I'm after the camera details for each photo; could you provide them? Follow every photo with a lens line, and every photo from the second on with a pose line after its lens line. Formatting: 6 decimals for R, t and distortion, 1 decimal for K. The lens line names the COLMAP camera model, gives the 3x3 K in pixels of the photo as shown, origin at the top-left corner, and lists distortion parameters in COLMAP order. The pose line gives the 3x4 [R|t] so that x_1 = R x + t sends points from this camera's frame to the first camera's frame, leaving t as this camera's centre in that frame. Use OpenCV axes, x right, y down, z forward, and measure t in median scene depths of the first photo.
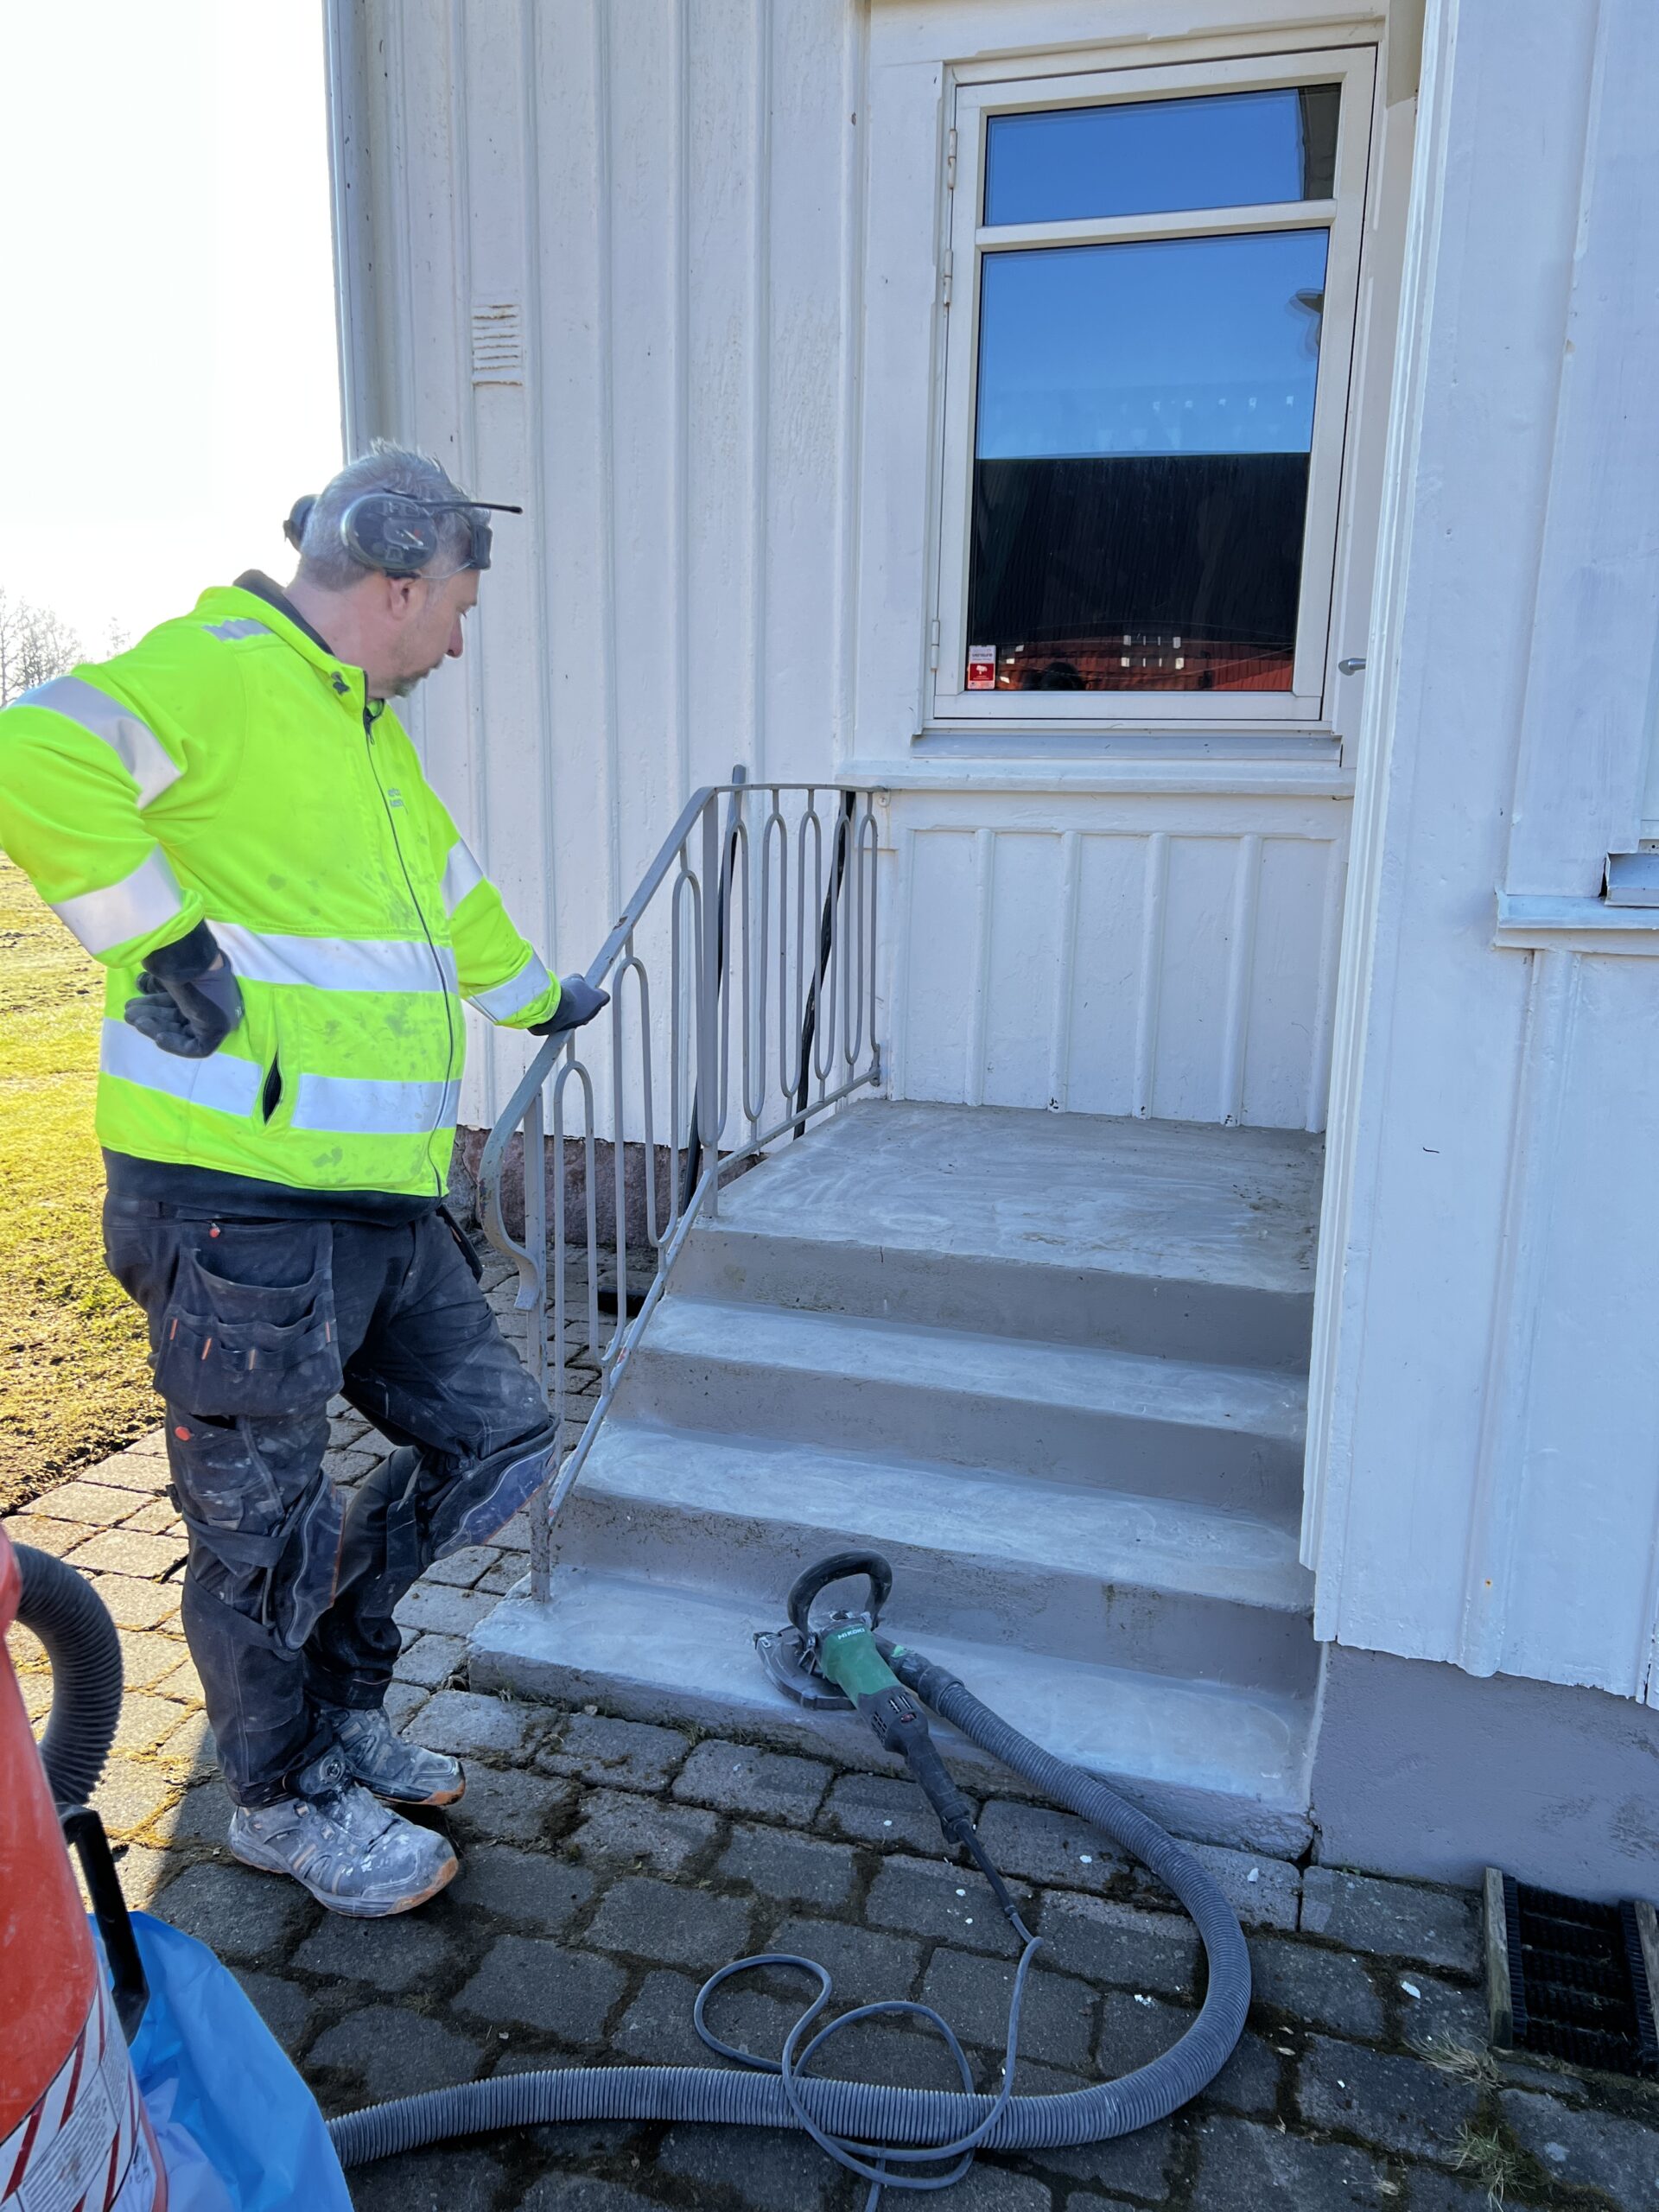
lens RADIAL K [[1661.4, 0, 826.2], [0, 1661.4, 1100.6], [0, 0, 1]] dist [0.033065, -0.030214]
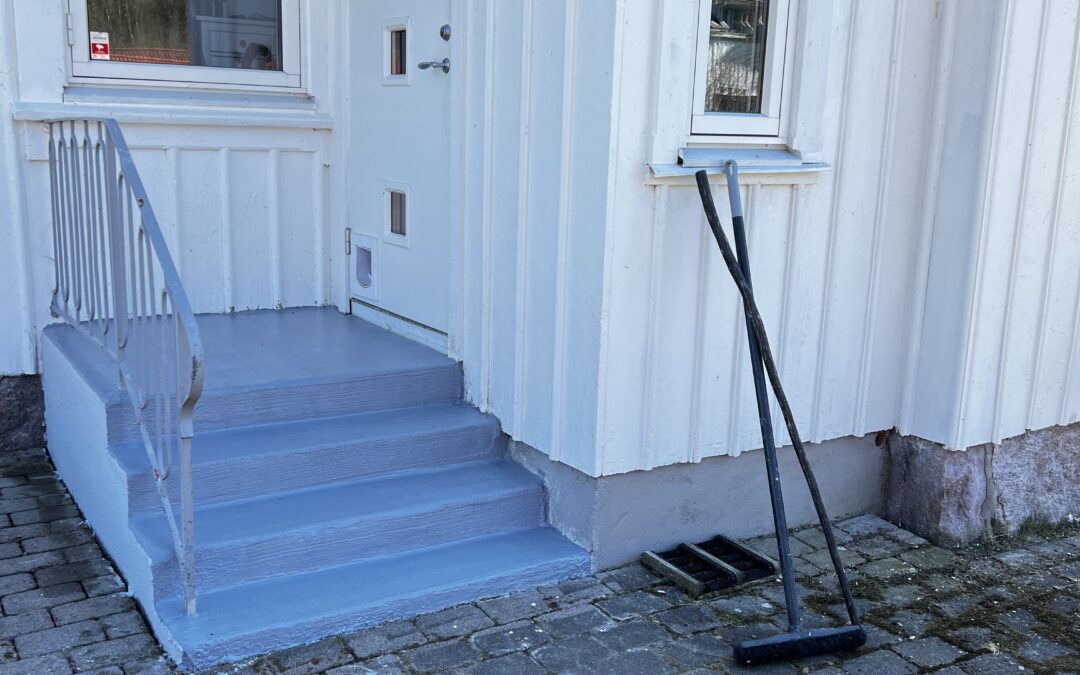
lens RADIAL K [[1063.6, 0, 547.5], [0, 1063.6, 344.0], [0, 0, 1]] dist [0.019096, 0.000000]
pose [[0.644936, -0.148293, 0.749711, -0.451560], [0.136270, 0.987587, 0.078118, 0.000946], [-0.751989, 0.051782, 0.657138, 0.018389]]
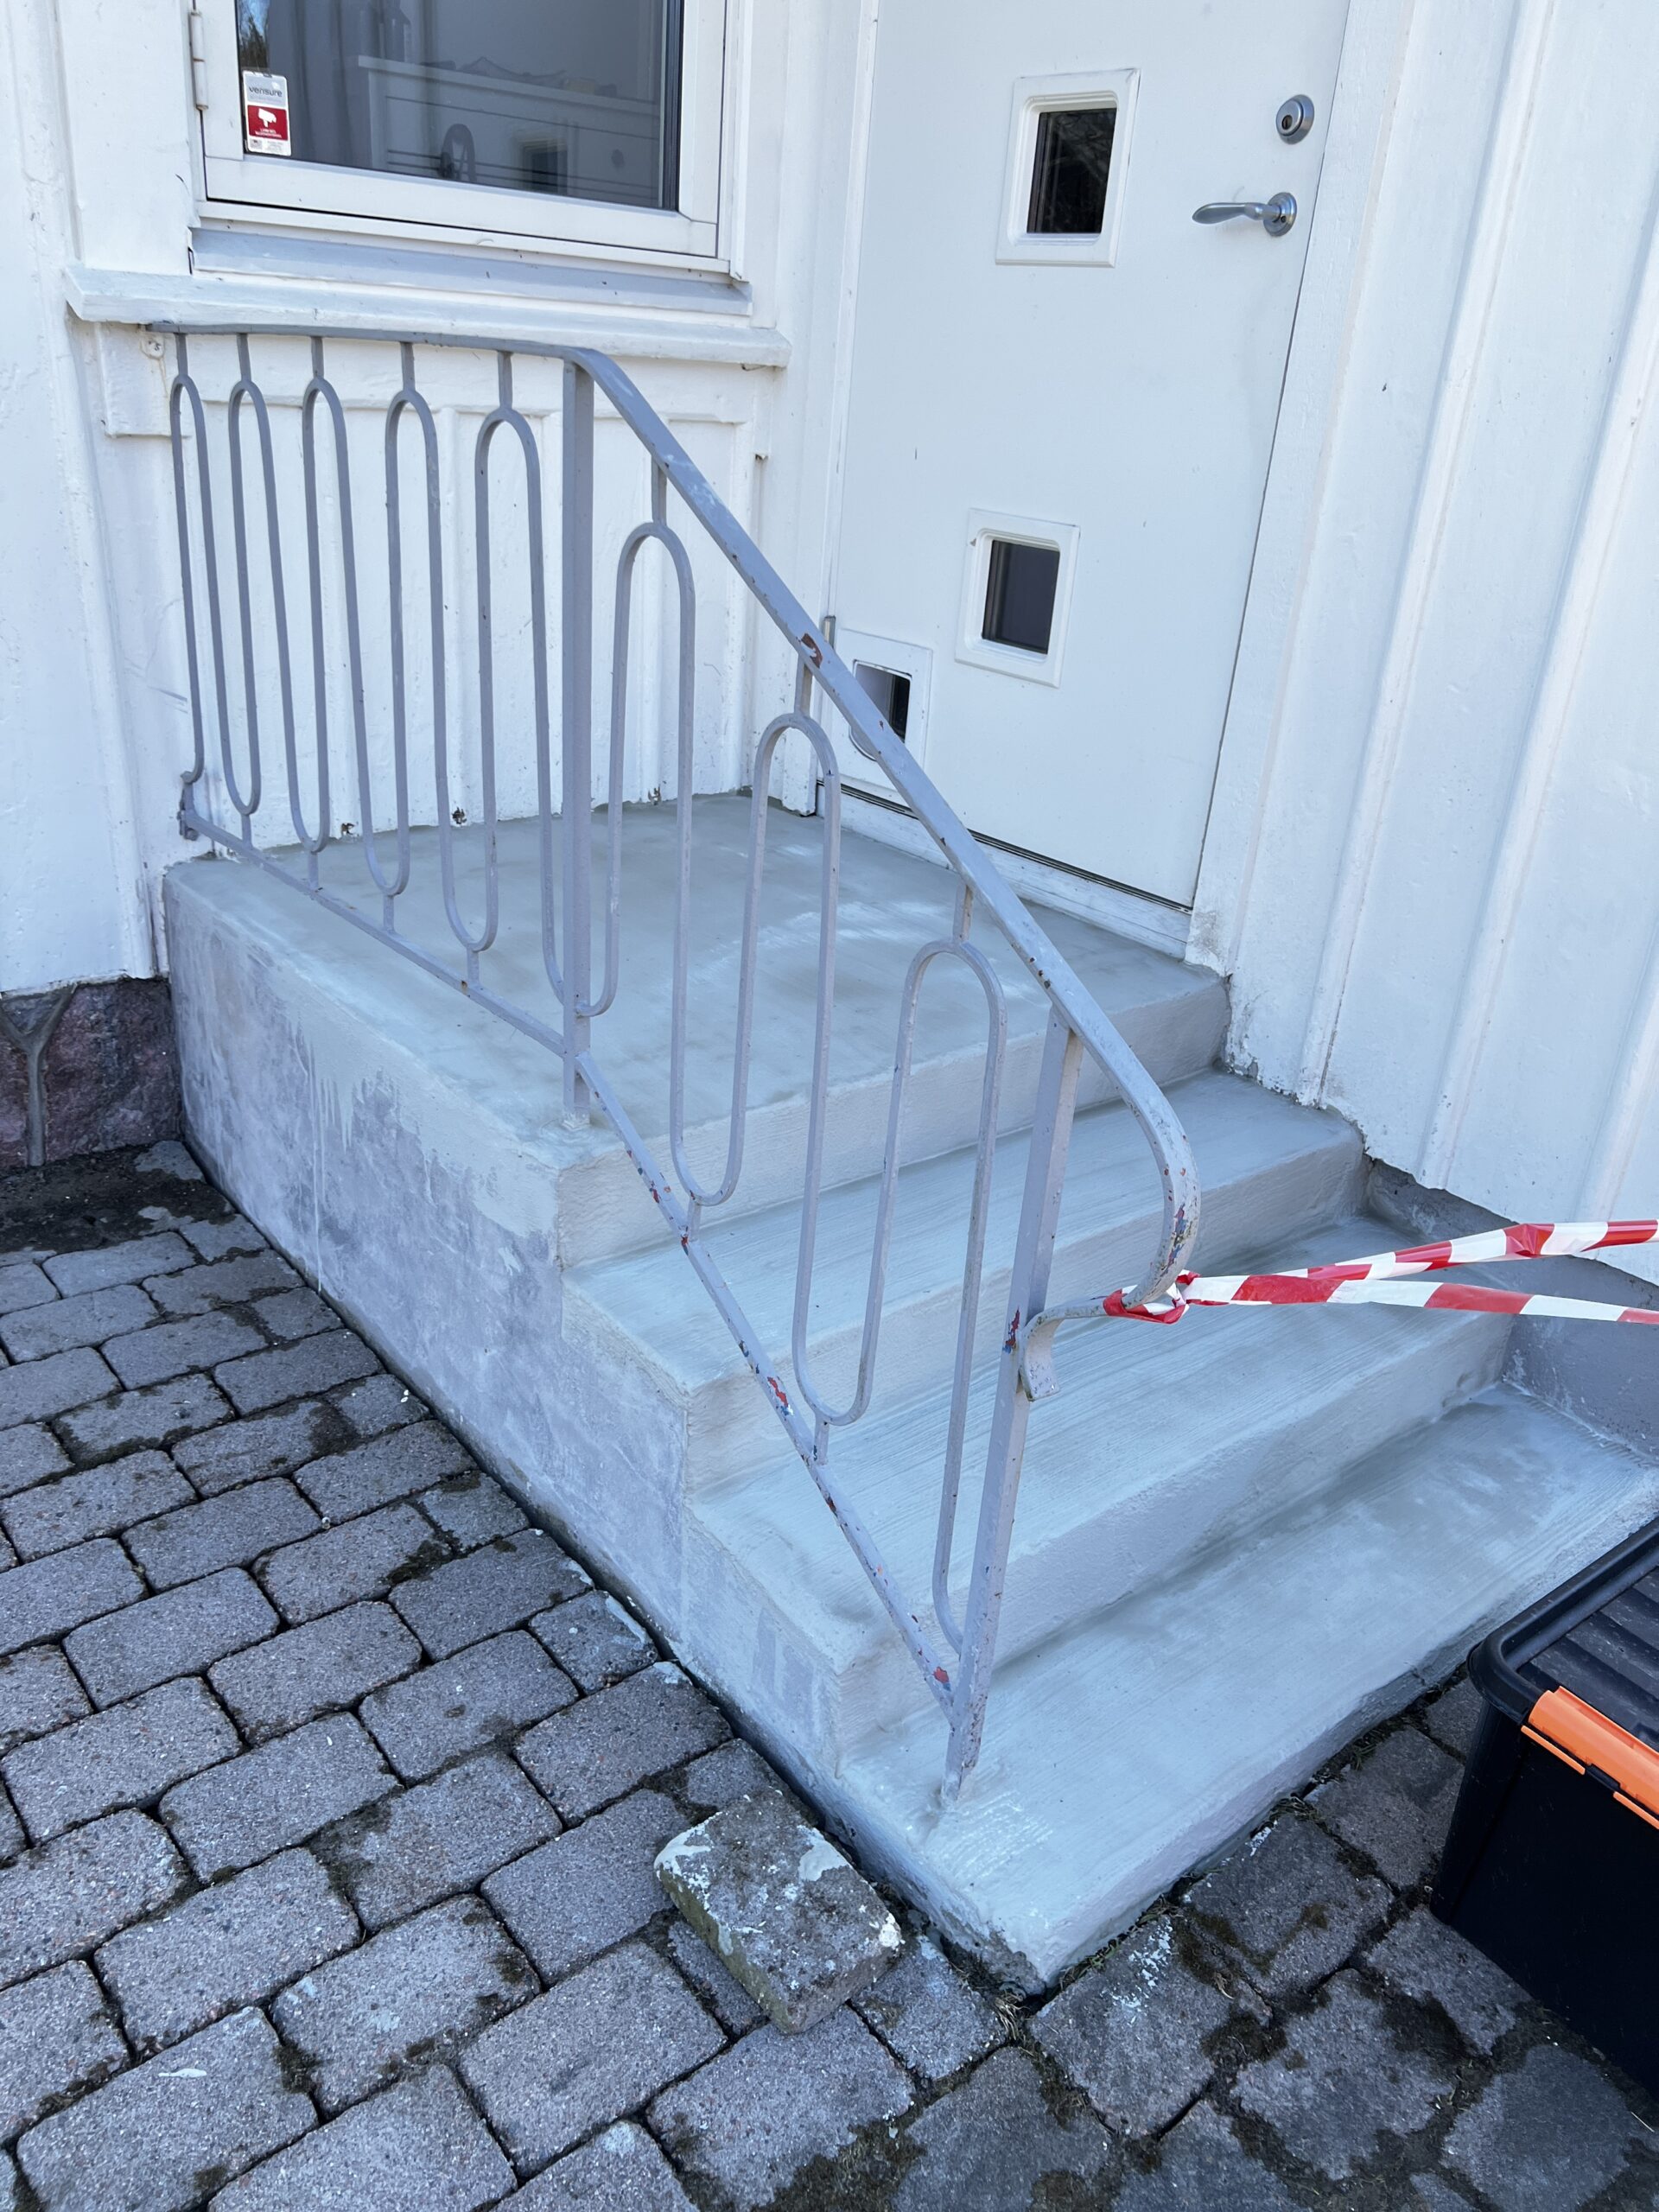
lens RADIAL K [[1661.4, 0, 819.7], [0, 1661.4, 1103.3], [0, 0, 1]] dist [0.033065, -0.030214]
pose [[0.561692, -0.319941, 0.762981, -0.380125], [0.111574, 0.943071, 0.313319, -0.092564], [-0.819789, -0.090860, 0.565412, 0.472398]]
